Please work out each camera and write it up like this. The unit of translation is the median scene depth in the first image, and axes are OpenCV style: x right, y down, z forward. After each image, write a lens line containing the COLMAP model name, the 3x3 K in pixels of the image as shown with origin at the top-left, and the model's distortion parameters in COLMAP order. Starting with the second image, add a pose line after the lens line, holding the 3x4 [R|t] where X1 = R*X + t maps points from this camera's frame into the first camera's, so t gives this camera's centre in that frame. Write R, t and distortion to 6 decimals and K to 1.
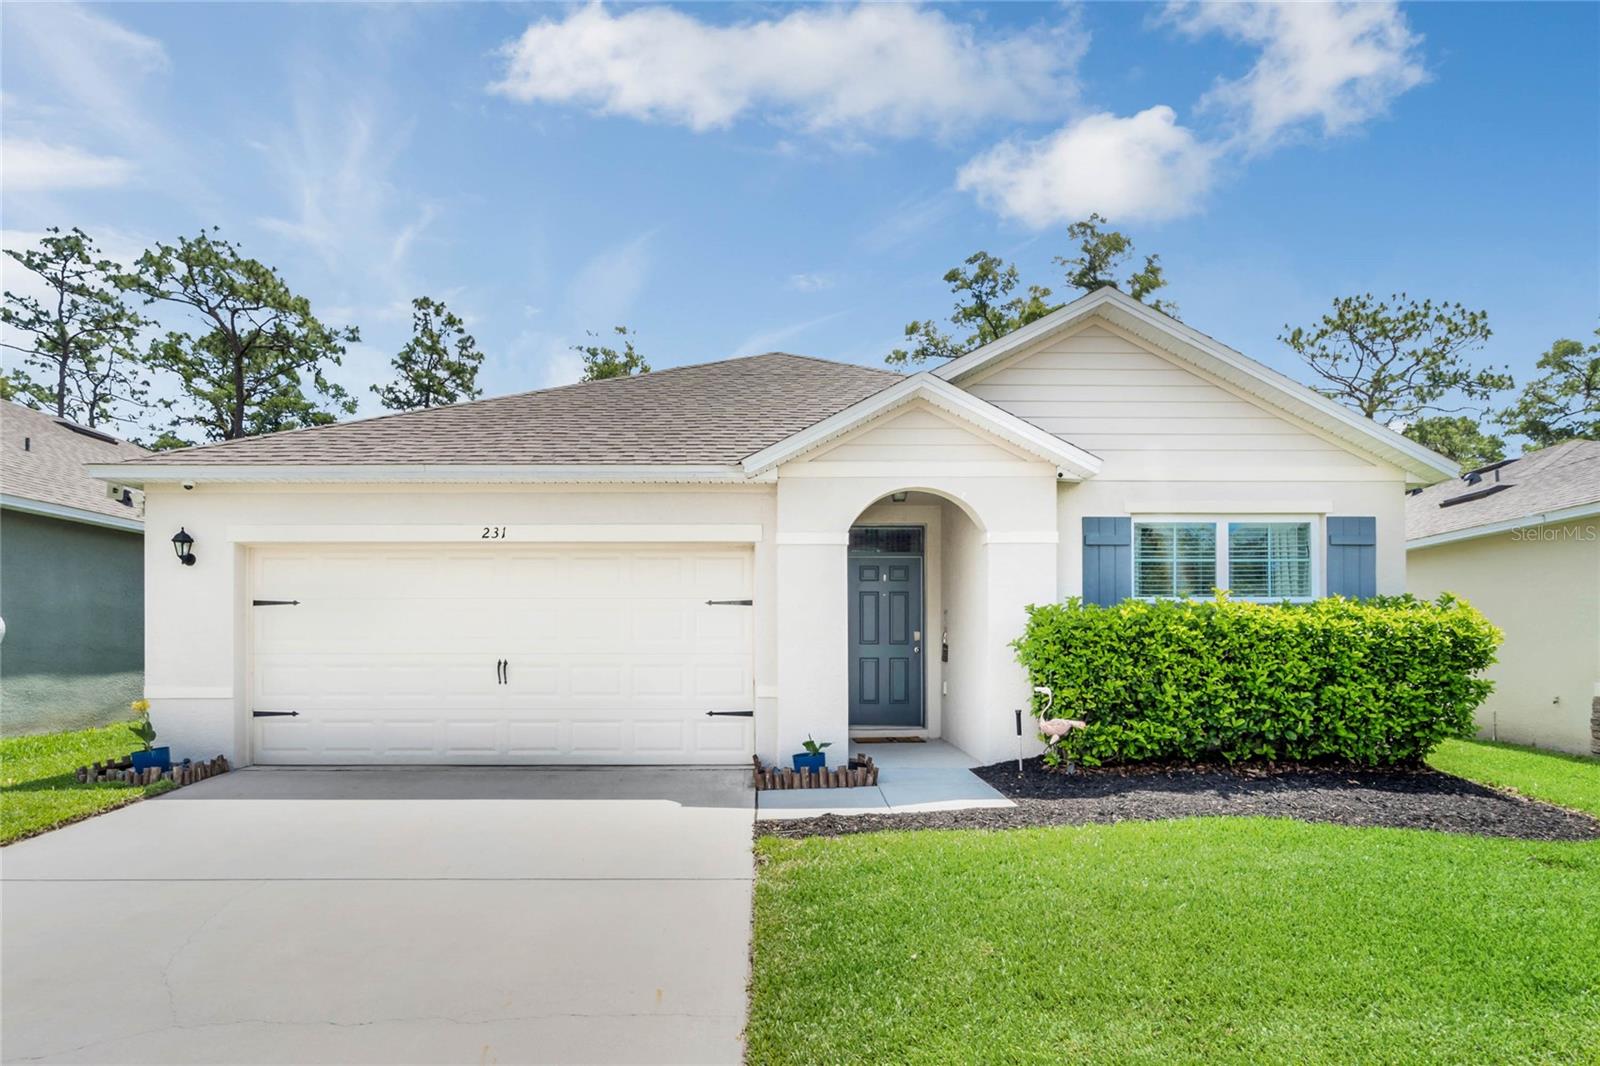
lens RADIAL K [[738.3, 0, 798.9], [0, 738.3, 538.9], [0, 0, 1]] dist [-0.000428, 0.000574]
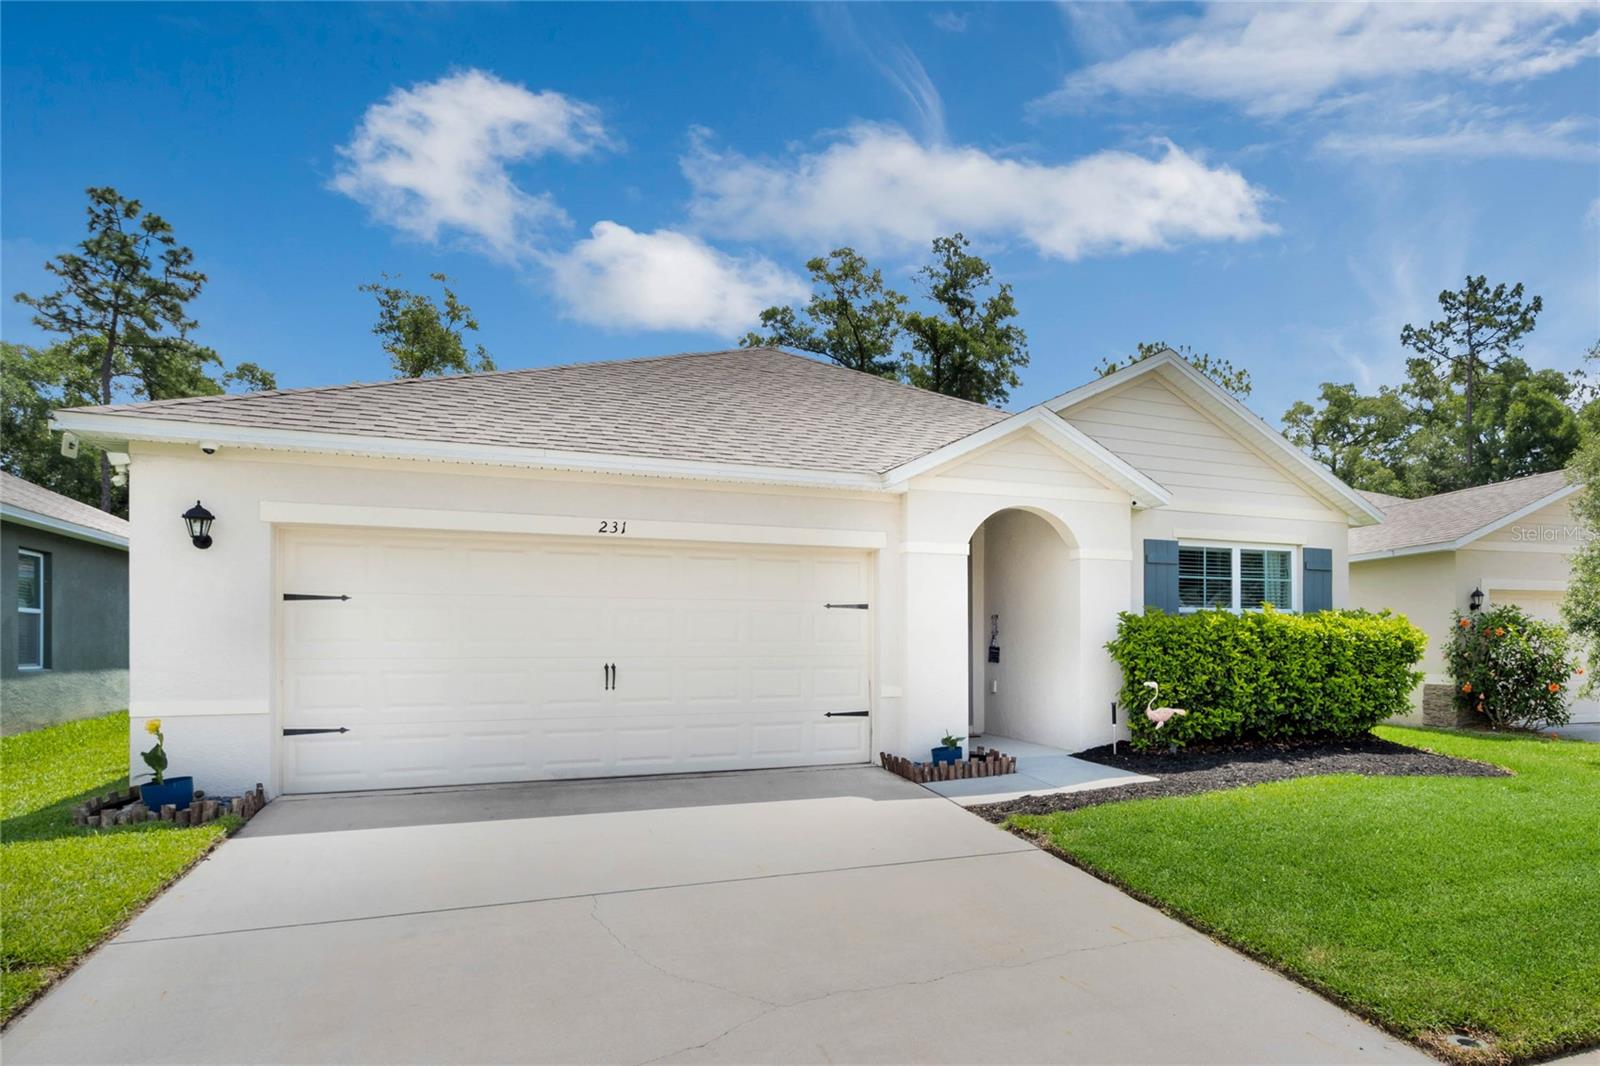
lens RADIAL K [[821.8, 0, 800.5], [0, 821.8, 518.3], [0, 0, 1]] dist [0.000622, 0.000611]
pose [[0.941269, 0.051316, 0.333735, -0.603631], [-0.046324, 0.998664, -0.022906, -0.007555], [-0.334464, 0.006101, 0.942389, -0.064974]]
